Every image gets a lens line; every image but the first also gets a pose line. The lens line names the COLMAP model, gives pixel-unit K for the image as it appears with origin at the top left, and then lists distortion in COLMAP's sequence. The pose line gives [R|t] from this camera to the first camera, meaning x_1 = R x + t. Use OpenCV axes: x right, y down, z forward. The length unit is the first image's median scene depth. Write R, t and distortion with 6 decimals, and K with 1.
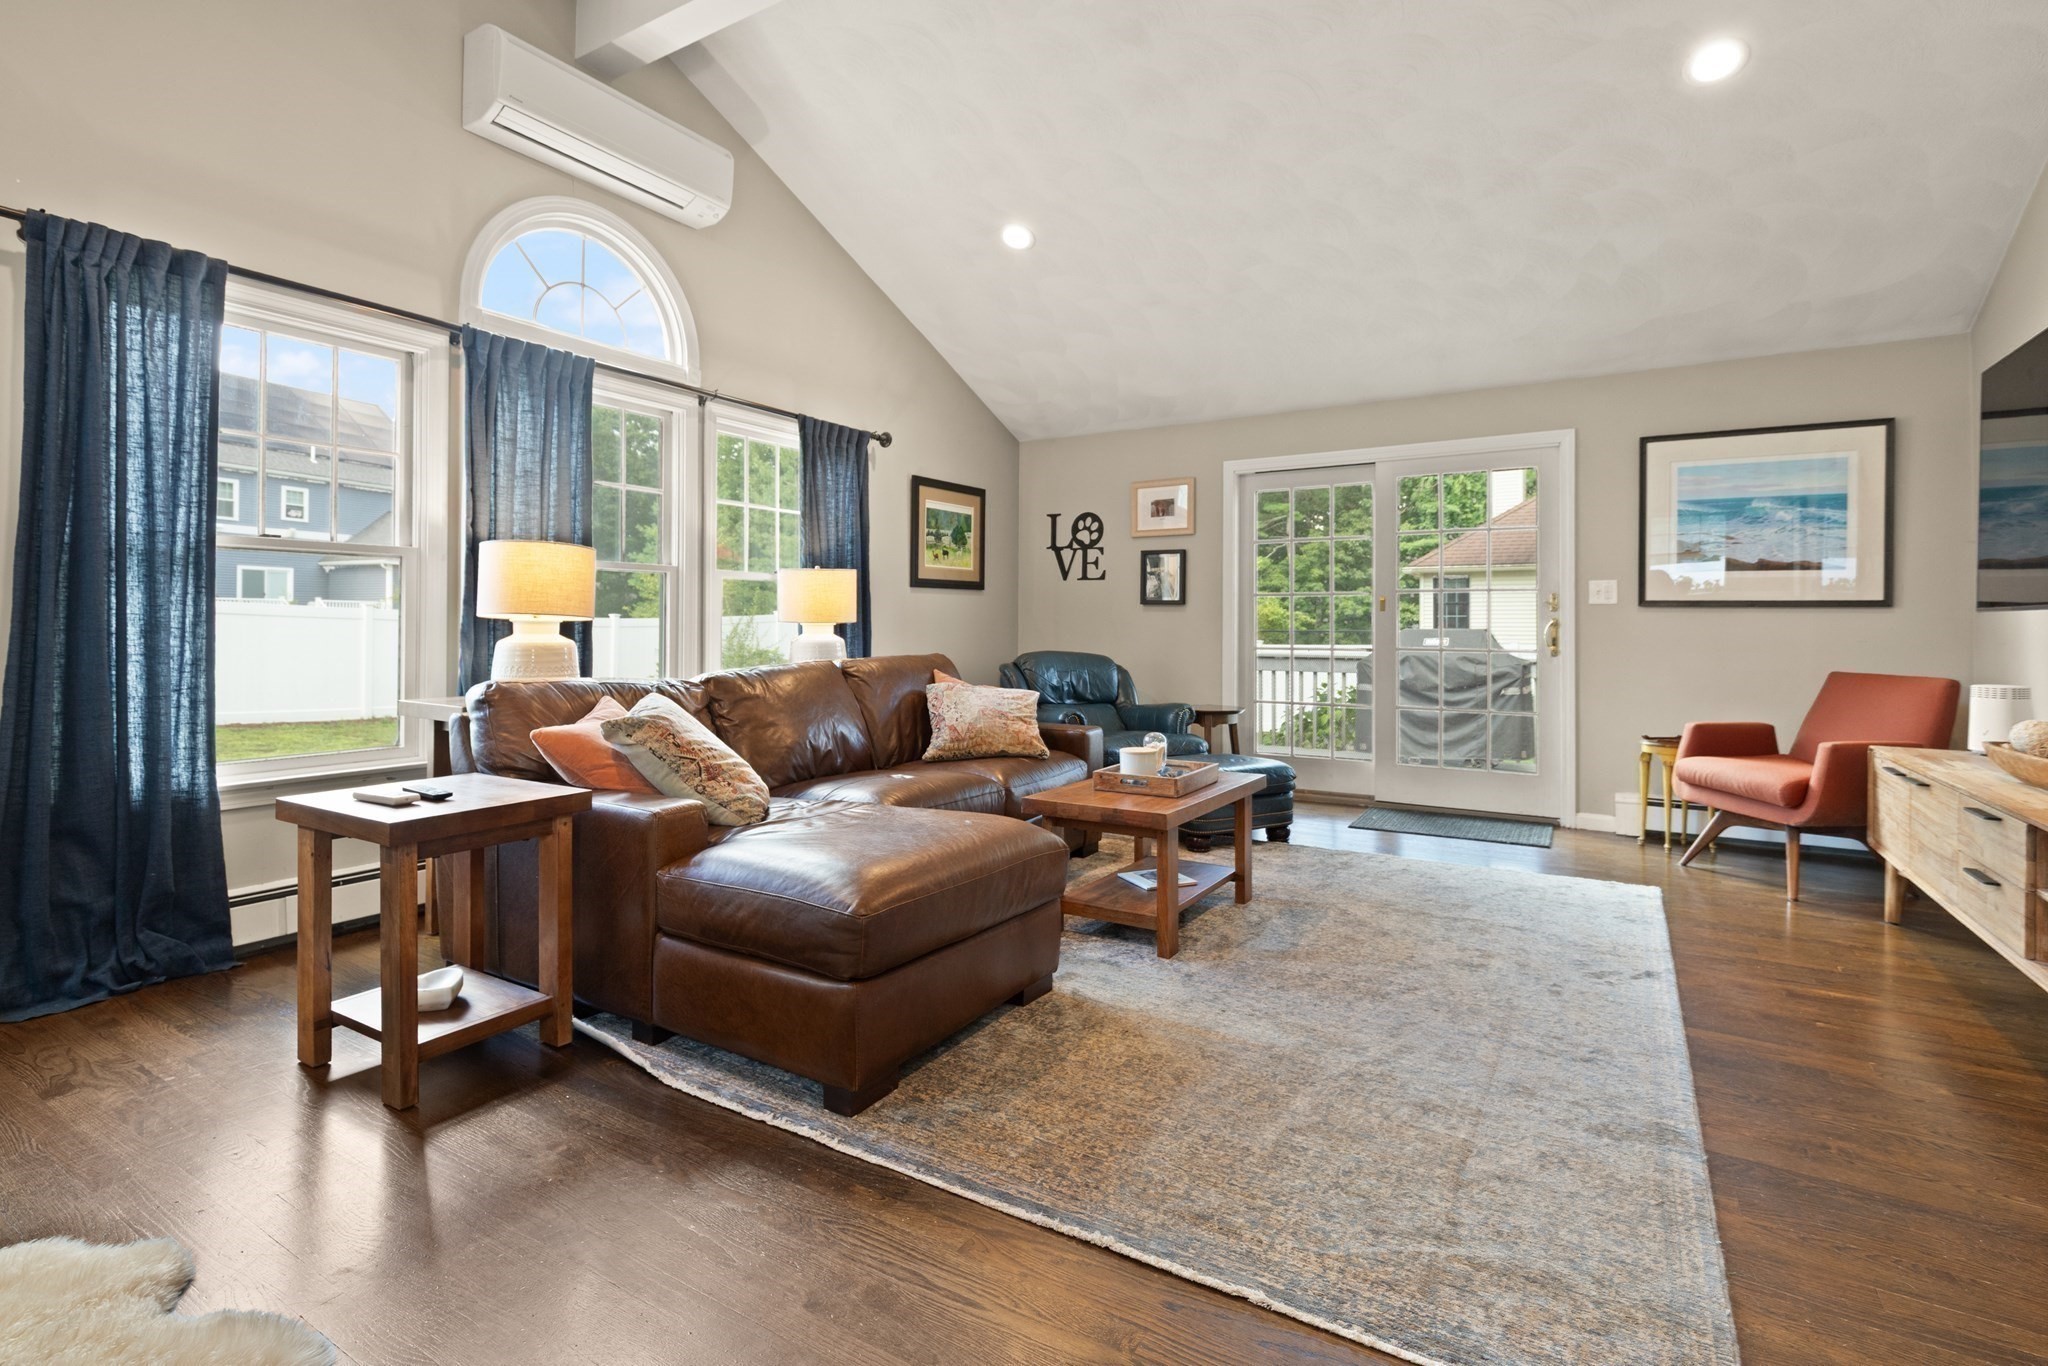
lens RADIAL K [[957.5, 0, 1026.0], [0, 957.5, 630.8], [0, 0, 1]] dist [0.002983, 0.000585]
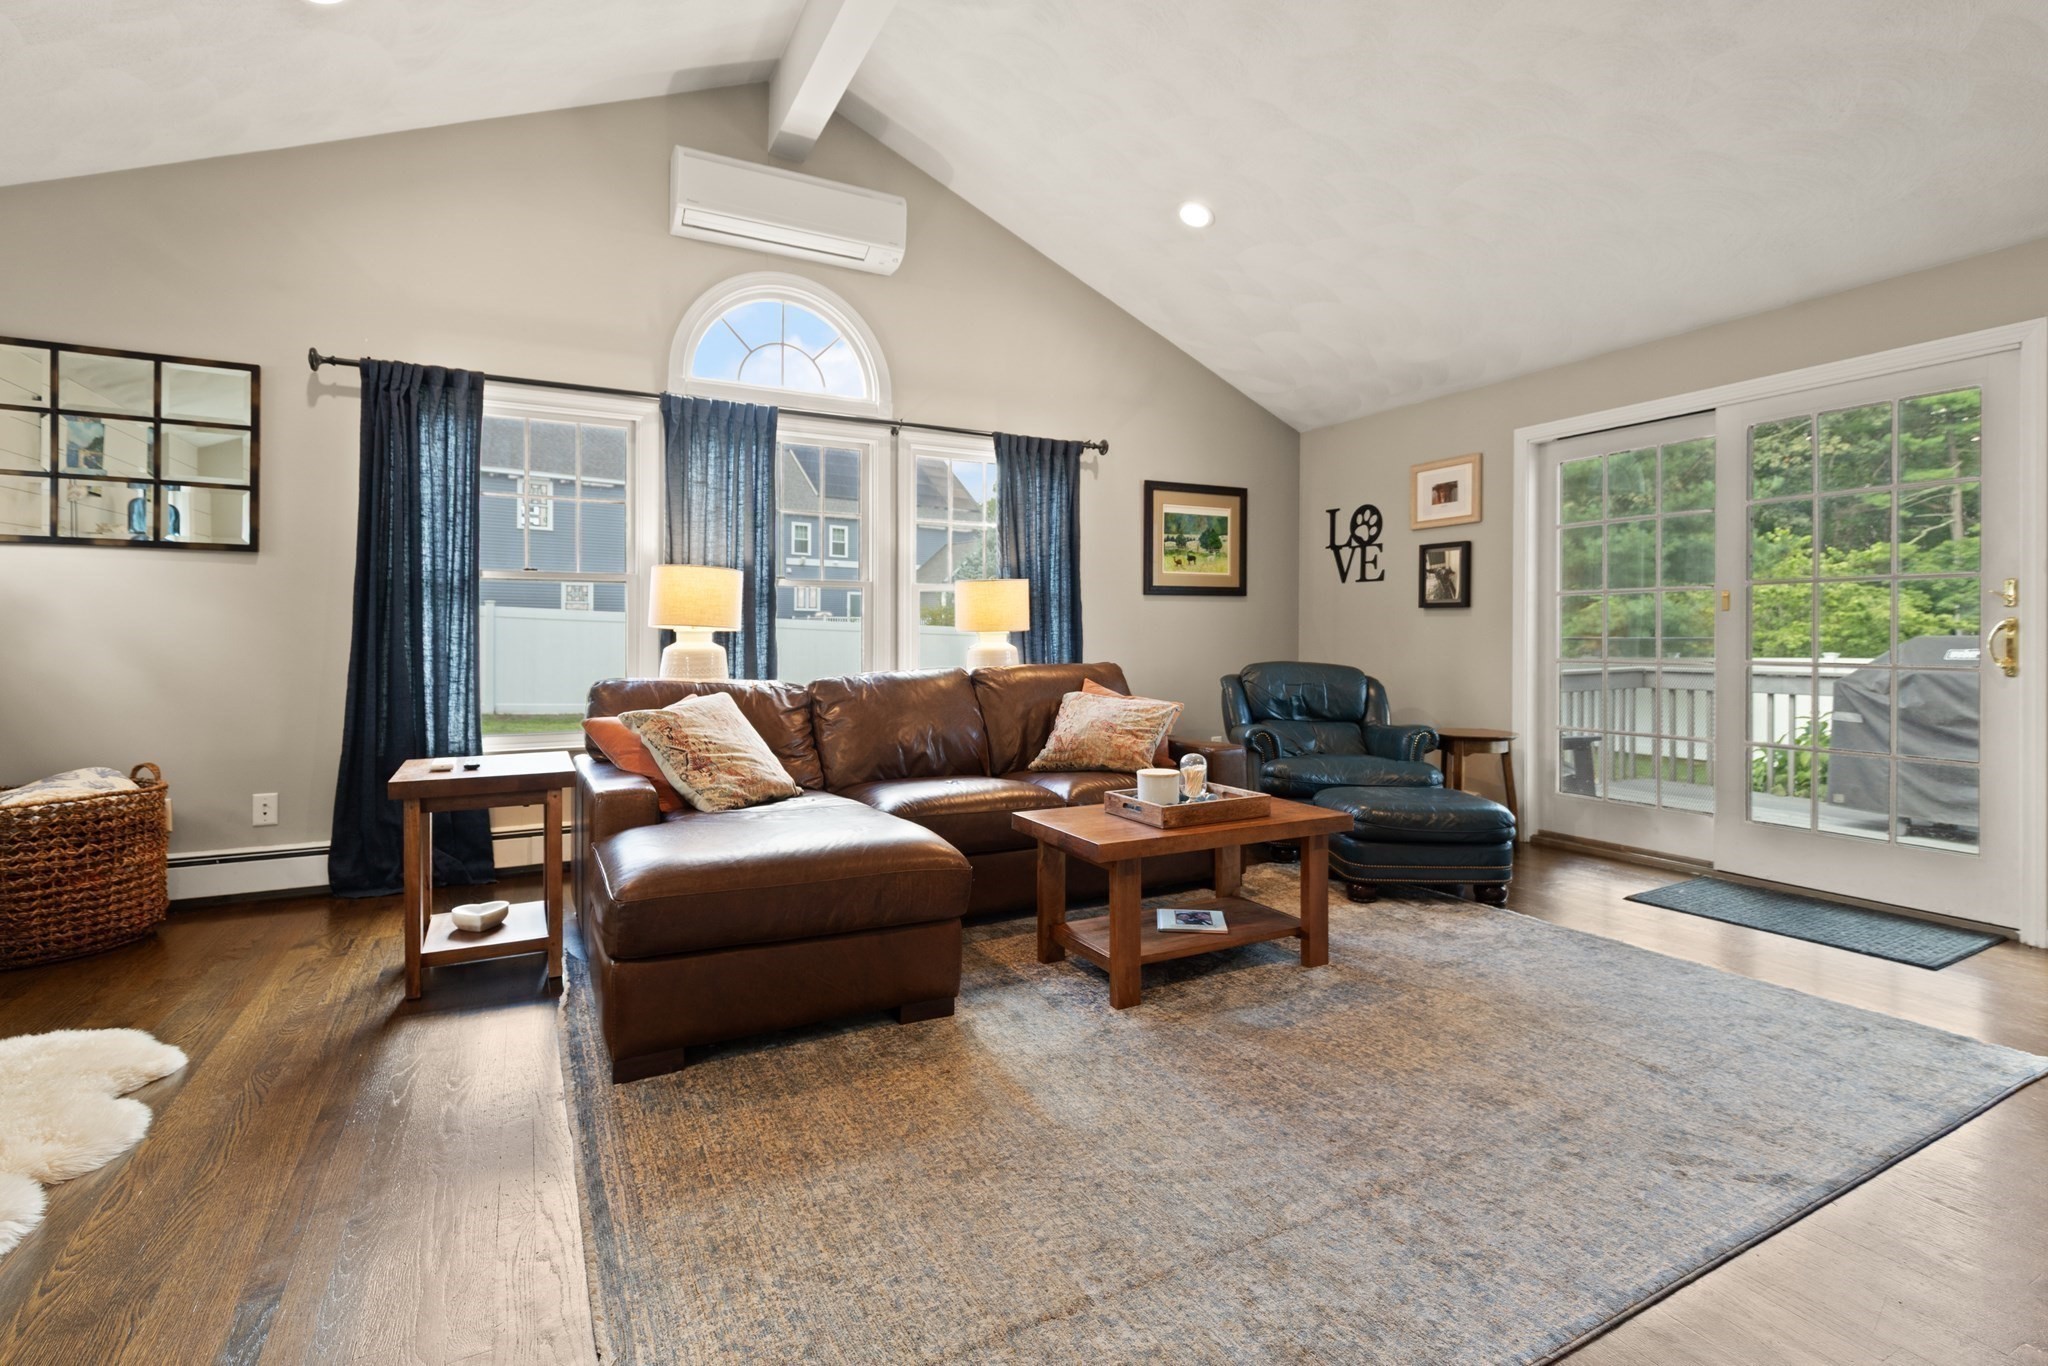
lens RADIAL K [[942.5, 0, 1033.7], [0, 942.5, 644.5], [0, 0, 1]] dist [0.001270, -0.000161]
pose [[0.865390, 0.000177, -0.501098, 0.352275], [0.001426, 0.999995, 0.002816, 0.002964], [0.501096, -0.003152, 0.865386, 0.144958]]
